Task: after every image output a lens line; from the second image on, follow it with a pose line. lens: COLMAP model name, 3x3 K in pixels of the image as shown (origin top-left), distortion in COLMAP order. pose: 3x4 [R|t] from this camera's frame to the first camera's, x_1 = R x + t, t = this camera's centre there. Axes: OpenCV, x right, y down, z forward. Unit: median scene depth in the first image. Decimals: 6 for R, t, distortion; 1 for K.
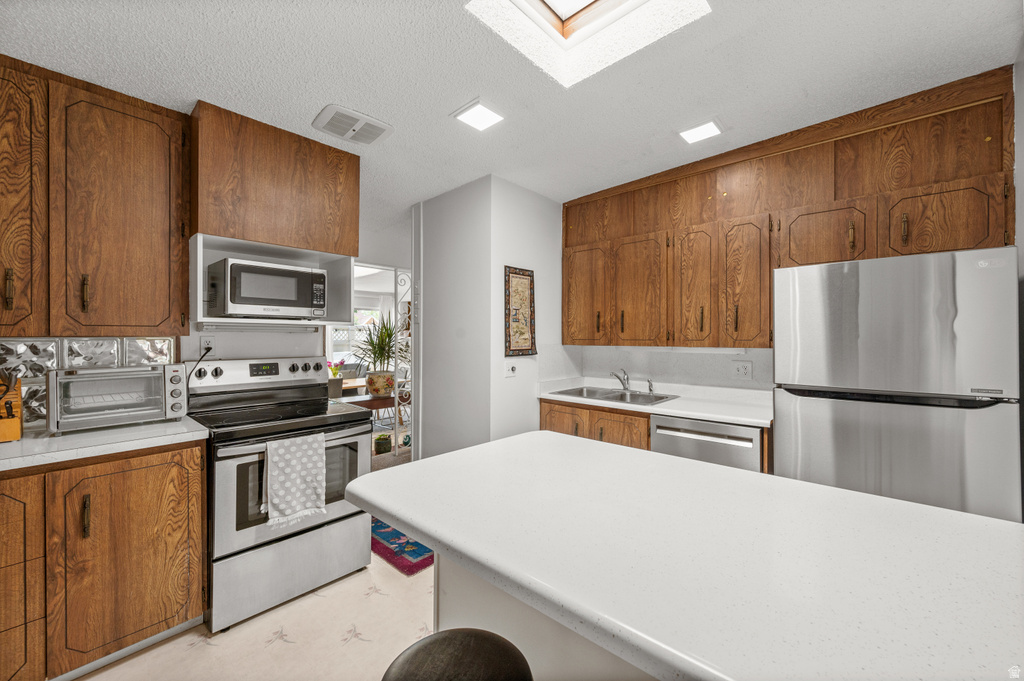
lens RADIAL K [[410.4, 0, 520.9], [0, 410.4, 338.1], [0, 0, 1]] dist [-0.002606, -0.000729]
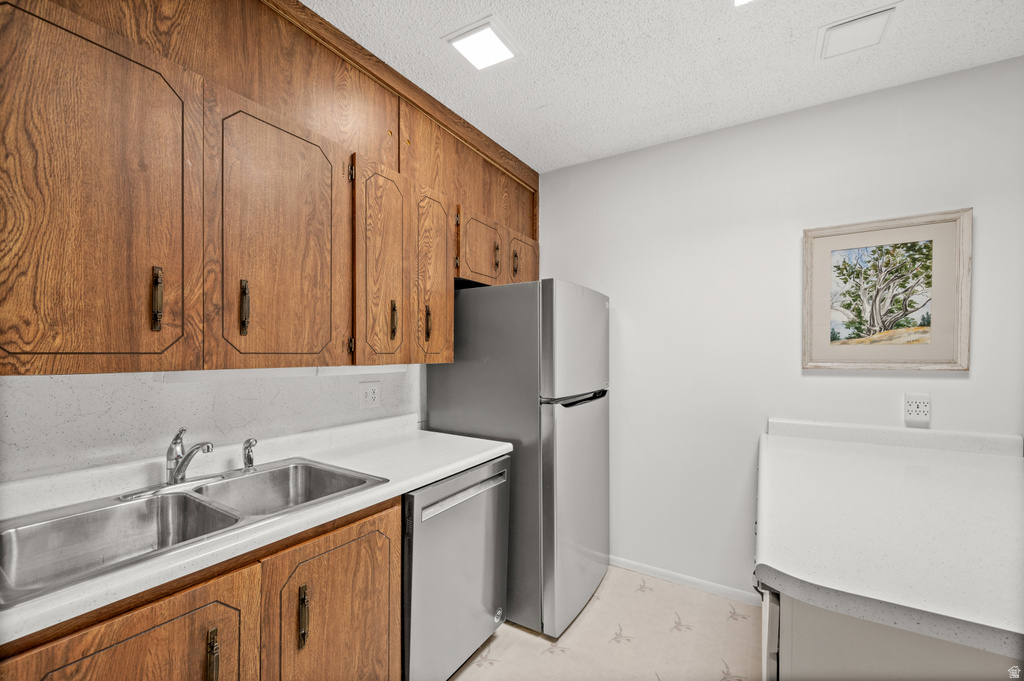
lens RADIAL K [[410.4, 0, 526.7], [0, 410.4, 358.7], [0, 0, 1]] dist [-0.002606, -0.000729]
pose [[-0.189579, -0.017880, 0.981703, -0.229813], [-0.004986, 0.999839, 0.017248, 0.001177], [-0.981853, -0.001625, -0.189638, 0.949898]]
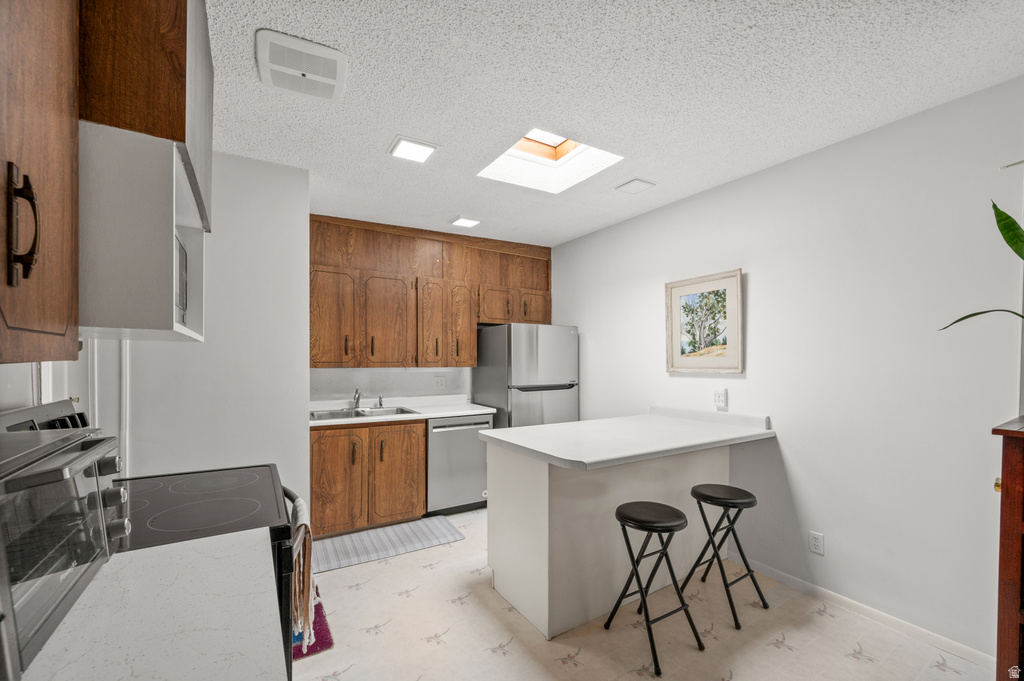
lens RADIAL K [[410.4, 0, 527.8], [0, 410.4, 370.6], [0, 0, 1]] dist [-0.002606, -0.000729]
pose [[0.252688, -0.026805, 0.967176, -0.861162], [-0.002418, 0.999596, 0.028335, -0.006973], [-0.967545, -0.009498, 0.252521, 0.361808]]
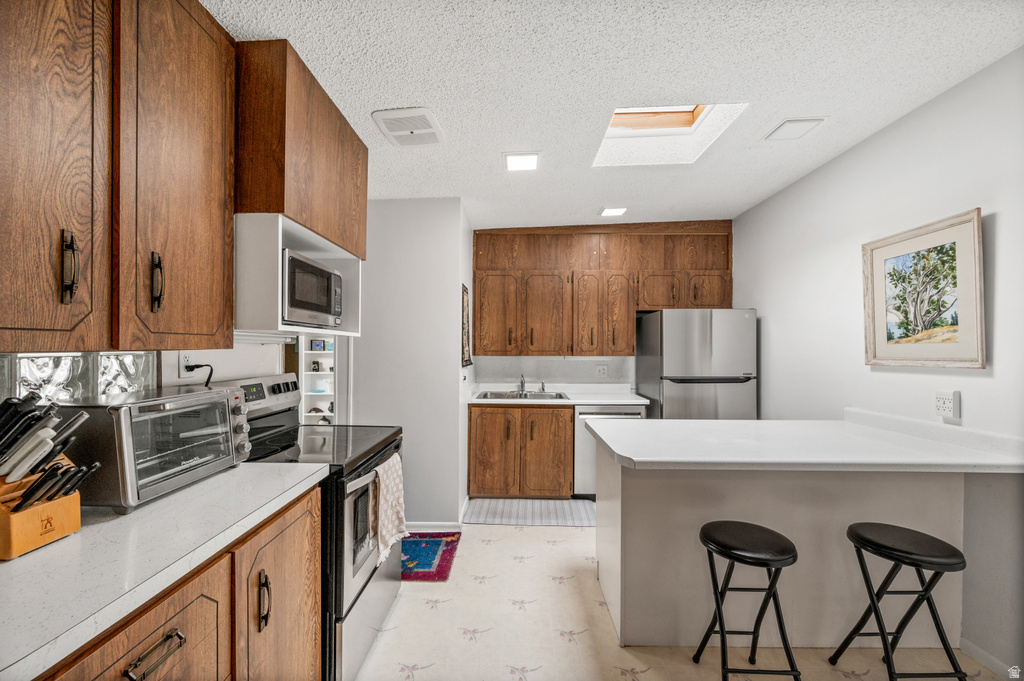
lens RADIAL K [[410.4, 0, 519.5], [0, 410.4, 354.8], [0, 0, 1]] dist [-0.002606, -0.000729]
pose [[0.746104, -0.010002, 0.665755, -0.730824], [-0.000305, 0.999882, 0.015363, -0.004783], [-0.665830, -0.011665, 0.746012, 0.100926]]
